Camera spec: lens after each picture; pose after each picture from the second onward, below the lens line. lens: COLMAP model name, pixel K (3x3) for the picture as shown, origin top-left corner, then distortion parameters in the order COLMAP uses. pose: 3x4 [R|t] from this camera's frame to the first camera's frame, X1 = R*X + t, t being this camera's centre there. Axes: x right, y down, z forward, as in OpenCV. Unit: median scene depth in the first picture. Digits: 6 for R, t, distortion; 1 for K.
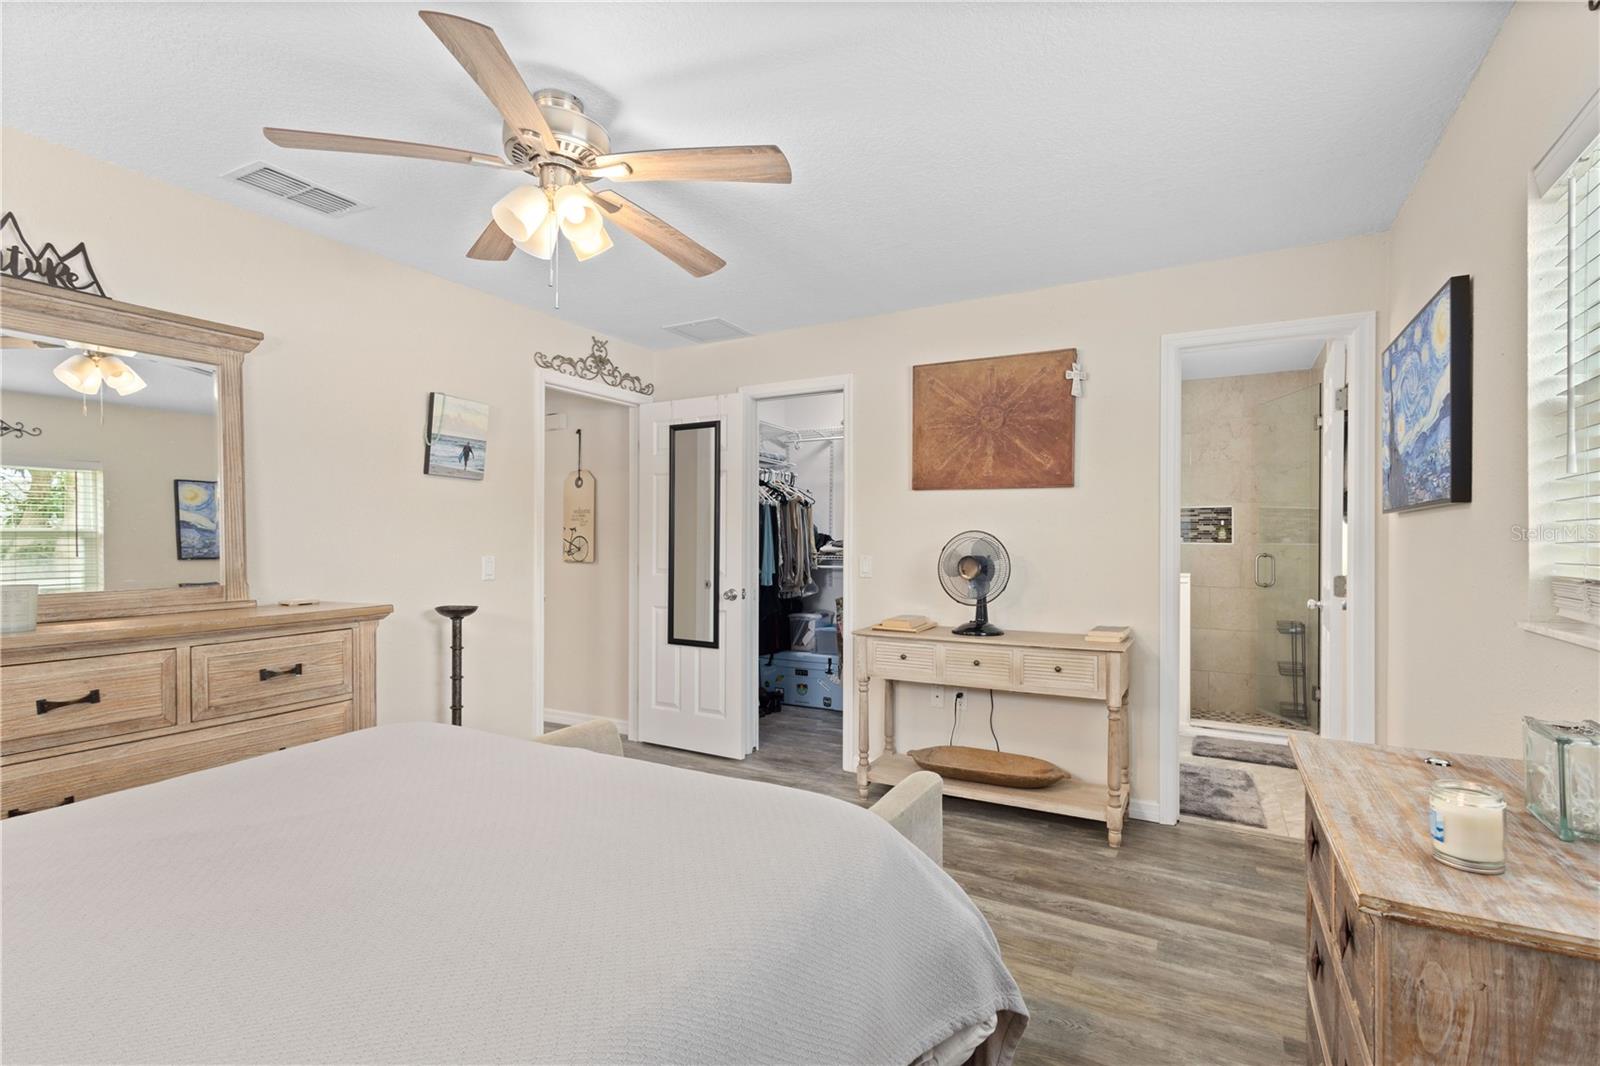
lens RADIAL K [[738.5, 0, 794.7], [0, 738.5, 541.1], [0, 0, 1]] dist [0.010413, -0.003087]
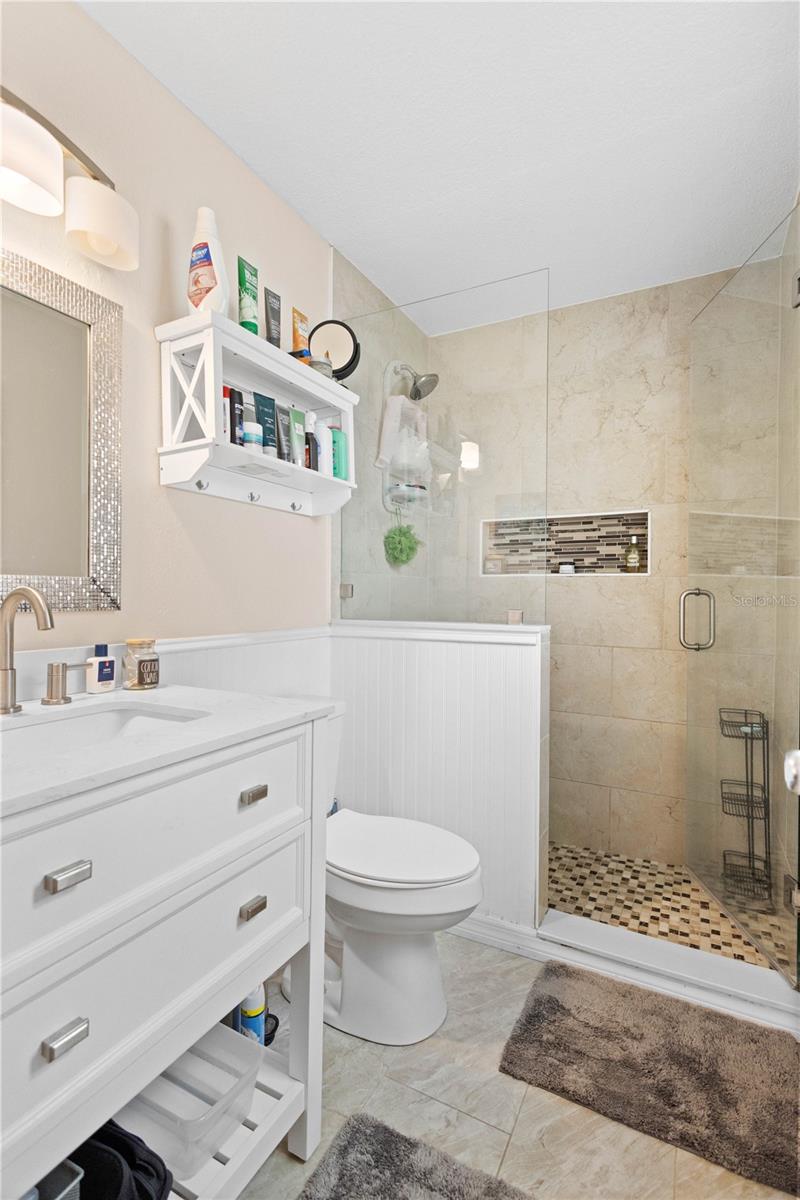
lens RADIAL K [[553.9, 0, 403.9], [0, 553.9, 593.9], [0, 0, 1]] dist [0.010413, -0.003087]
pose [[0.999694, 0.005470, 0.024122, 0.399279], [-0.005495, 0.999984, 0.000983, 0.020500], [-0.024116, -0.001115, 0.999709, 0.582474]]
